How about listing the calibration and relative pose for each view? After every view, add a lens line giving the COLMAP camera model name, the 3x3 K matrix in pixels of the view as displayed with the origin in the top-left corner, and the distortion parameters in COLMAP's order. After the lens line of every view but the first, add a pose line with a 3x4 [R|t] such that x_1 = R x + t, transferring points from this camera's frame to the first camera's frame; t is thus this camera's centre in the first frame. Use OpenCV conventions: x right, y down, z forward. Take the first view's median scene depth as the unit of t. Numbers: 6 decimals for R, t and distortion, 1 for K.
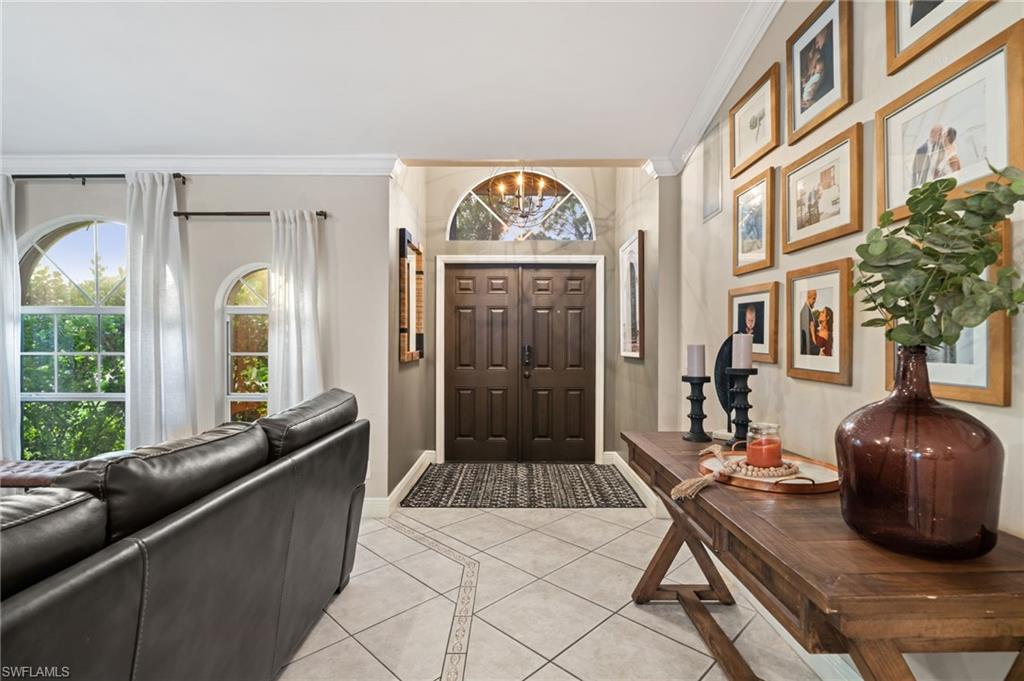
lens RADIAL K [[480.7, 0, 512.4], [0, 480.7, 342.6], [0, 0, 1]] dist [-0.003217, 0.000549]
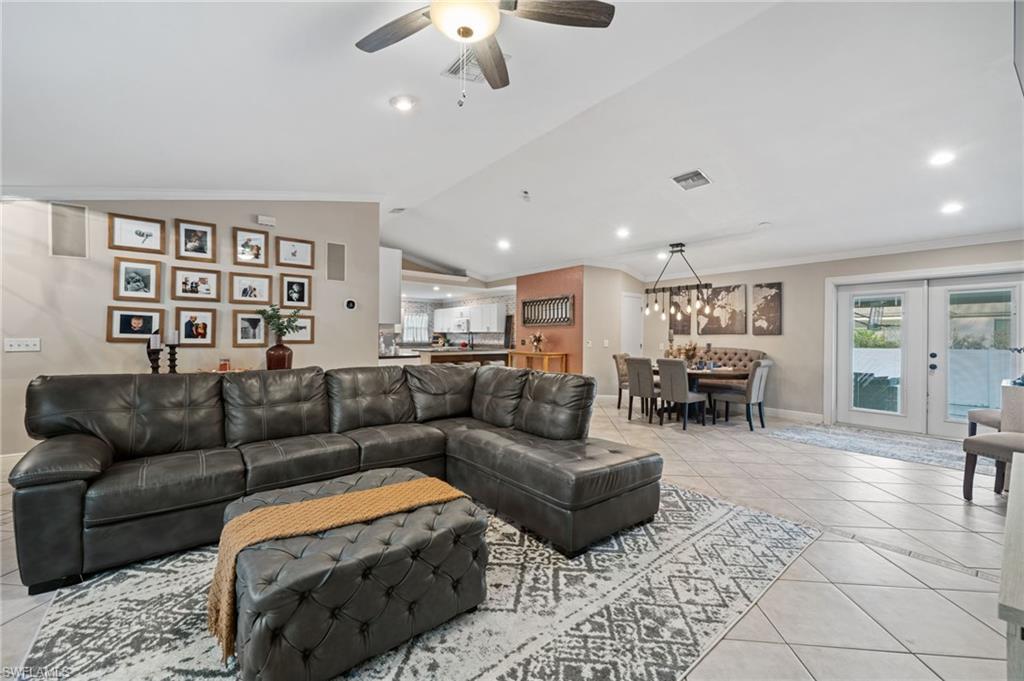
lens RADIAL K [[407.1, 0, 510.7], [0, 407.1, 335.5], [0, 0, 1]] dist [-0.000614, -0.000236]
pose [[-0.629039, -0.005501, 0.777354, -1.391054], [-0.007660, 0.999970, 0.000878, -0.004243], [-0.777336, -0.005402, -0.629062, 0.586039]]
